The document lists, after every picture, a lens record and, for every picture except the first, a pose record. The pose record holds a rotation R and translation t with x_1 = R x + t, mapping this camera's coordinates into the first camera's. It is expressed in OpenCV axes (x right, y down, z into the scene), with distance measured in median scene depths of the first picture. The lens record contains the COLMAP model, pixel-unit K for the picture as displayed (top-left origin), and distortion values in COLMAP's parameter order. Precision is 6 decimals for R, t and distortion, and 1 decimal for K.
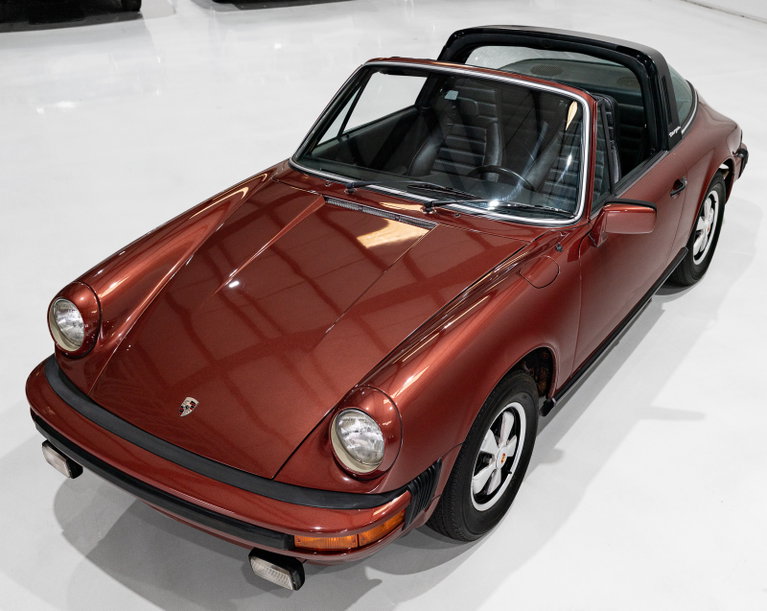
lens RADIAL K [[931.0, 0, 404.0], [0, 931.0, 307.0], [0, 0, 1]] dist [0.014823, 0.025765]
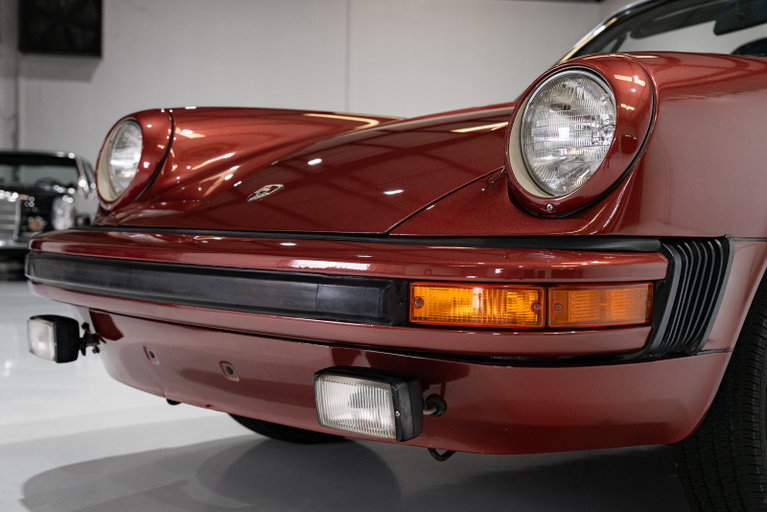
lens RADIAL K [[1089.6, 0, 383.5], [0, 1089.6, 256.0], [0, 0, 1]] dist [0.031920, 0.054417]
pose [[0.969260, 0.041053, -0.242589, 0.001586], [-0.147812, 0.885376, -0.440750, 0.382259], [0.196688, 0.463059, 0.864228, 0.413357]]
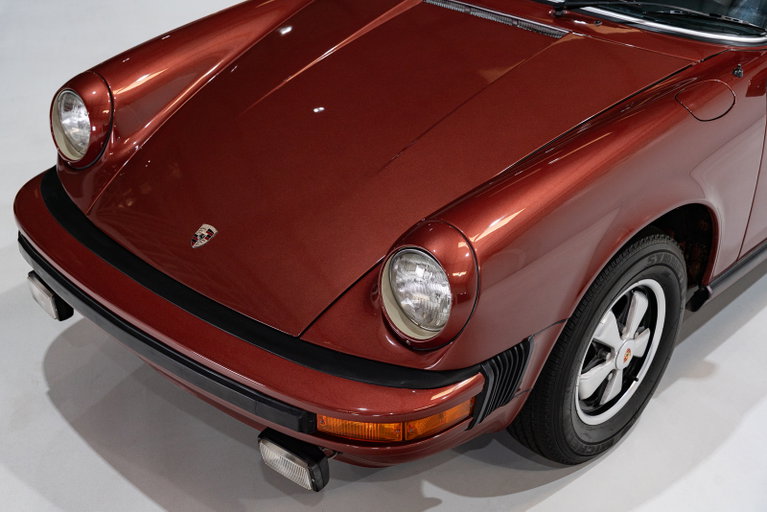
lens RADIAL K [[1089.6, 0, 383.5], [0, 1089.6, 256.0], [0, 0, 1]] dist [0.031920, 0.054417]
pose [[0.984911, 0.093878, -0.145386, 0.036088], [-0.089131, 0.995262, 0.038844, 0.068651], [0.148344, -0.025299, 0.988612, 0.139556]]
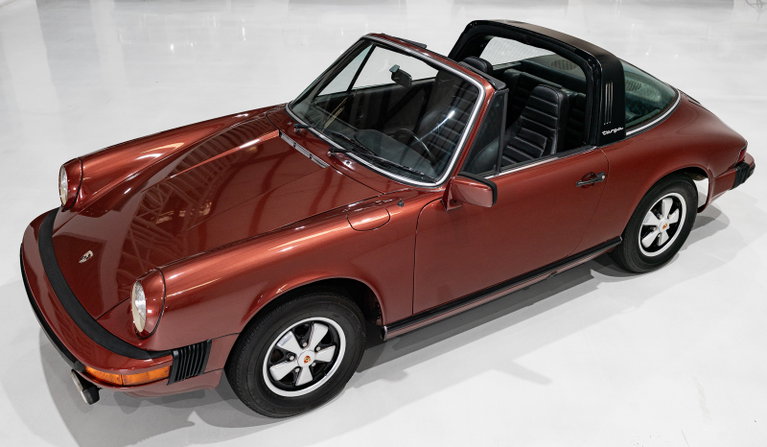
lens RADIAL K [[742.9, 0, 383.5], [0, 742.9, 223.5], [0, 0, 1]] dist [-0.000146, 0.000771]
pose [[0.913258, 0.210461, -0.348807, 0.493528], [-0.214636, 0.976318, 0.027119, -0.060283], [0.346254, 0.050099, 0.936802, 0.104363]]
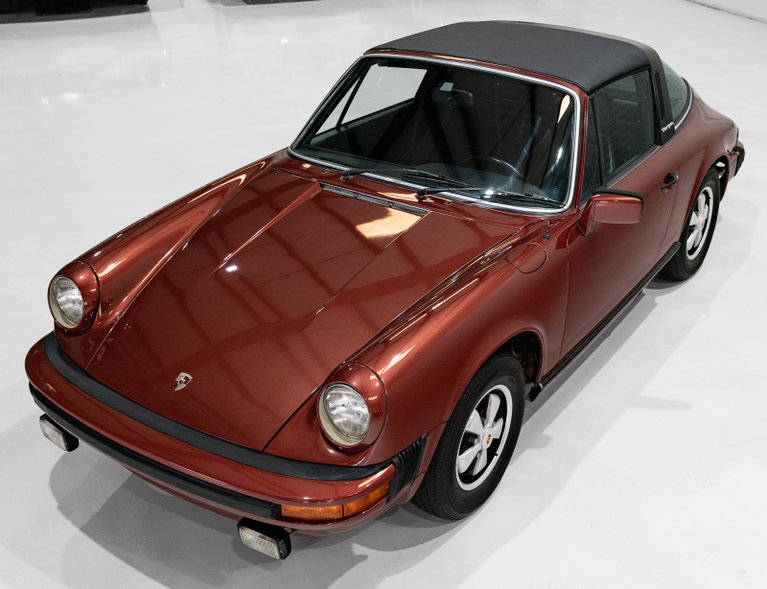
lens RADIAL K [[951.1, 0, 407.1], [0, 951.1, 294.1], [0, 0, 1]] dist [0.009813, 0.032780]
pose [[0.999856, 0.016436, -0.004331, 0.018370], [-0.016507, 0.999722, -0.016834, 0.021448], [0.004053, 0.016903, 0.999849, -0.048013]]
